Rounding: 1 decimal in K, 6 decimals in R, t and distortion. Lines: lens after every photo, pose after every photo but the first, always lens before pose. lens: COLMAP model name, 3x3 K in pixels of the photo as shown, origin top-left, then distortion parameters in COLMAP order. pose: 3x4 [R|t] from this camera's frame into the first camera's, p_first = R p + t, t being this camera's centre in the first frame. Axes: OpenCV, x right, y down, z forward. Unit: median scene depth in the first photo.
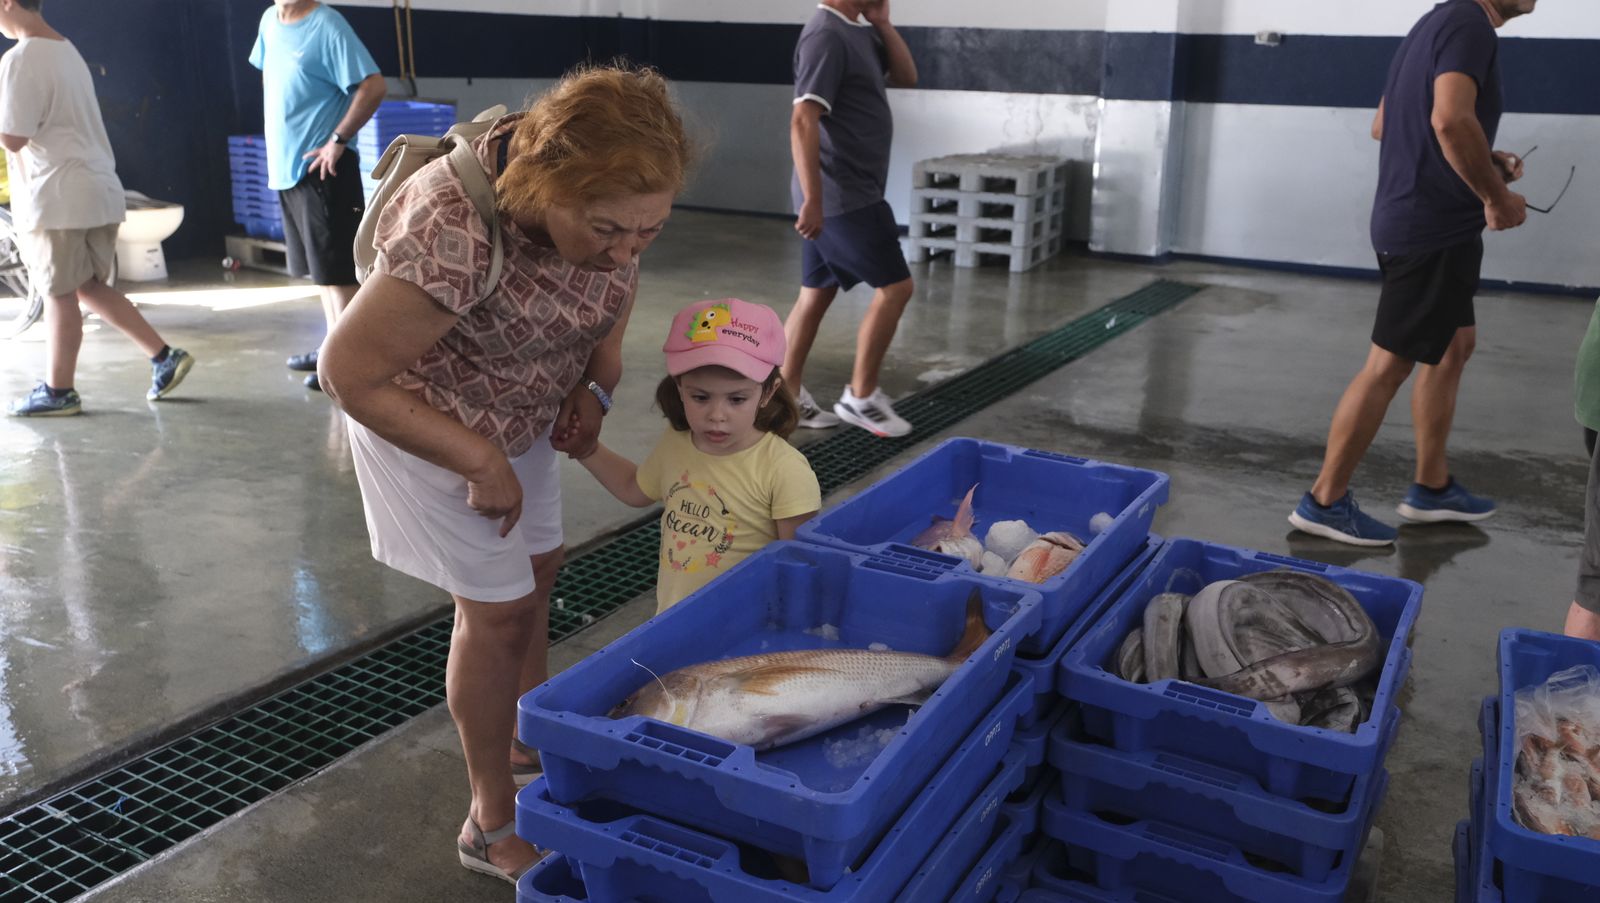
lens RADIAL K [[1352.7, 0, 800.0], [0, 1352.7, 451.5], [0, 0, 1]] dist [-0.005193, -0.001924]
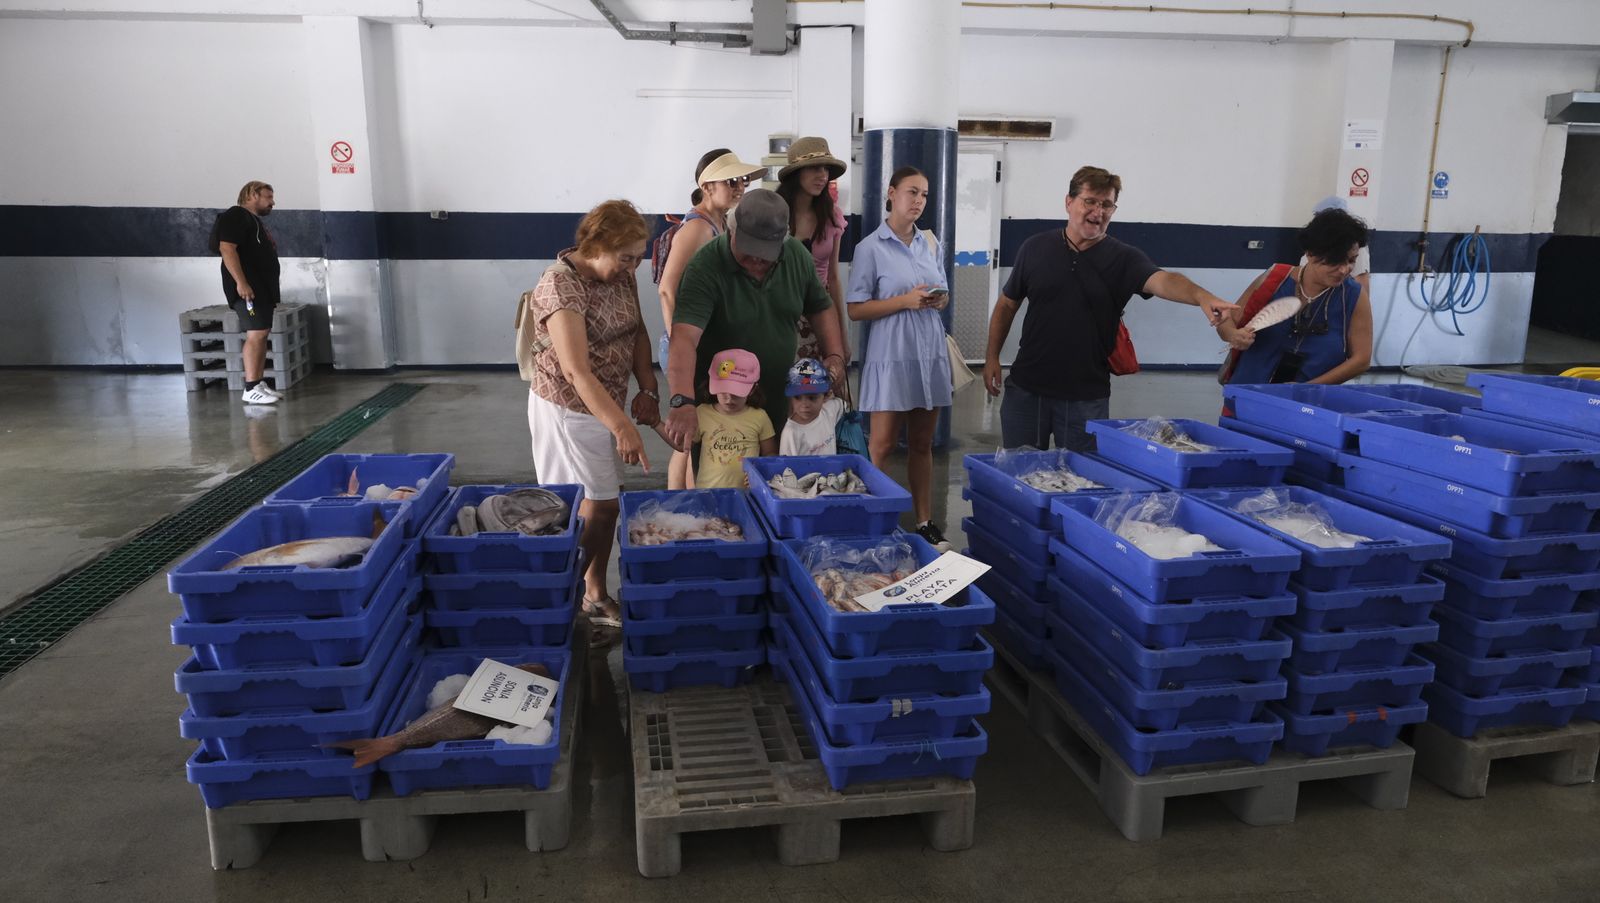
lens RADIAL K [[1090.2, 0, 800.0], [0, 1090.2, 451.5], [0, 0, 1]] dist [-0.004405, -0.003661]
pose [[0.799175, -0.135963, 0.585519, -0.067395], [0.179318, 0.983655, -0.016338, 0.035941], [-0.573728, 0.118051, 0.810494, -0.151137]]
